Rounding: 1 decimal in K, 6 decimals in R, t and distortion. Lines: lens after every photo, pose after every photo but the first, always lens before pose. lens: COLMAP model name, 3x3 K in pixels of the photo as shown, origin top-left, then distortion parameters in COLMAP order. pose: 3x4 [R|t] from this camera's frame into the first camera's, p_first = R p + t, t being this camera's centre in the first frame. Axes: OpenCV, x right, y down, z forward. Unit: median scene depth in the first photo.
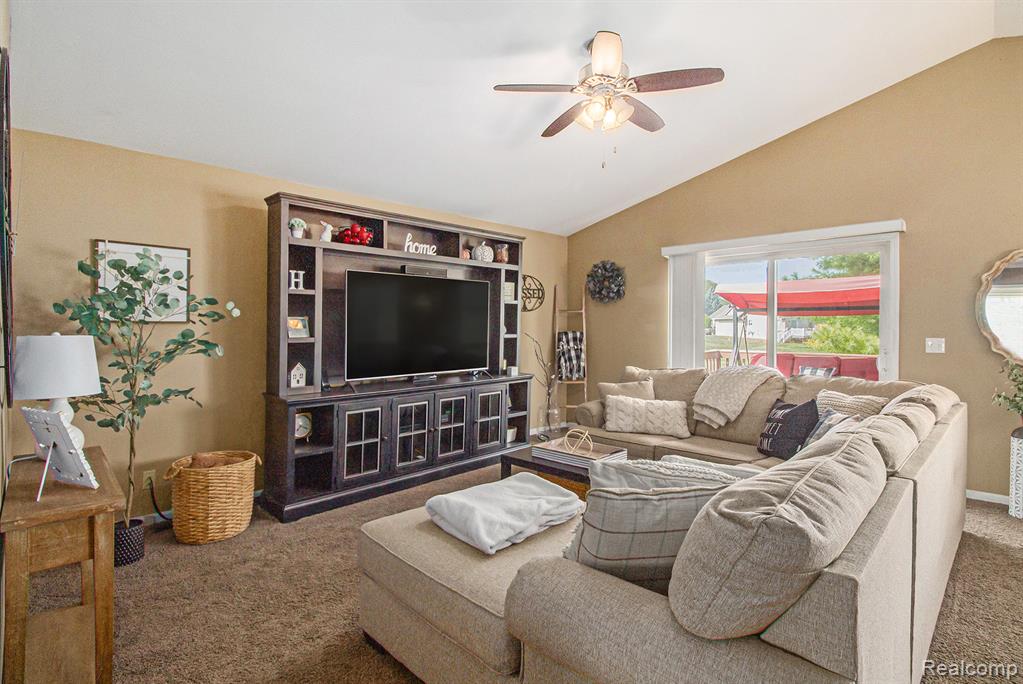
lens RADIAL K [[501.6, 0, 509.8], [0, 501.6, 330.5], [0, 0, 1]] dist [-0.000299, -0.000293]
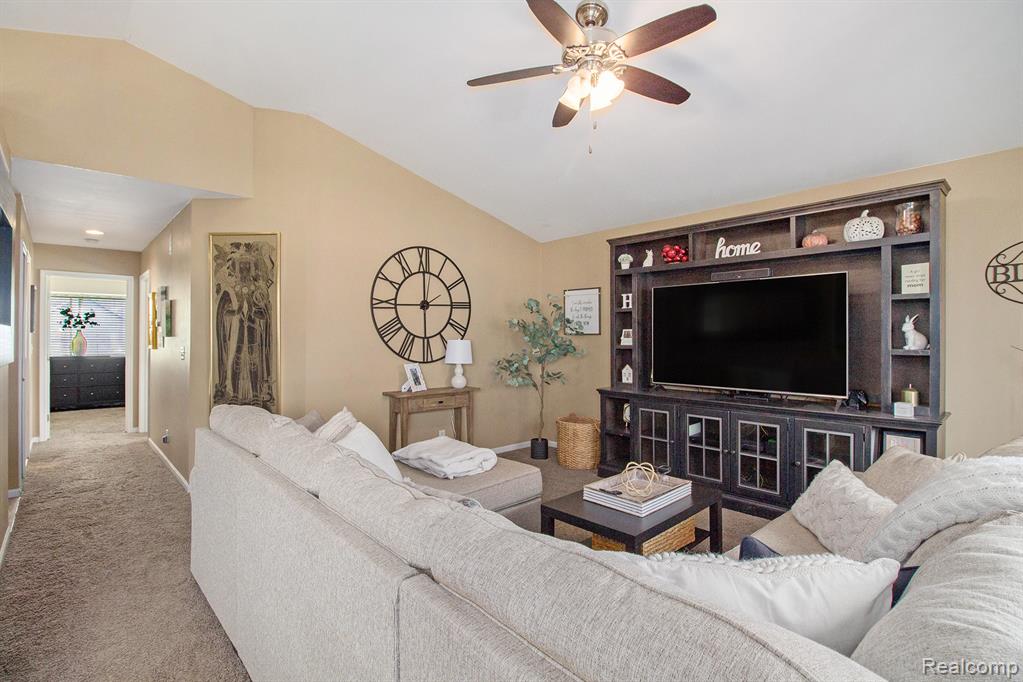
lens RADIAL K [[474.6, 0, 513.9], [0, 474.6, 331.1], [0, 0, 1]] dist [0.010989, -0.010807]
pose [[-0.031014, -0.004811, -0.999507, 0.708971], [0.001674, 0.999987, -0.004866, -0.014319], [0.999518, -0.001824, -0.031006, 0.638298]]
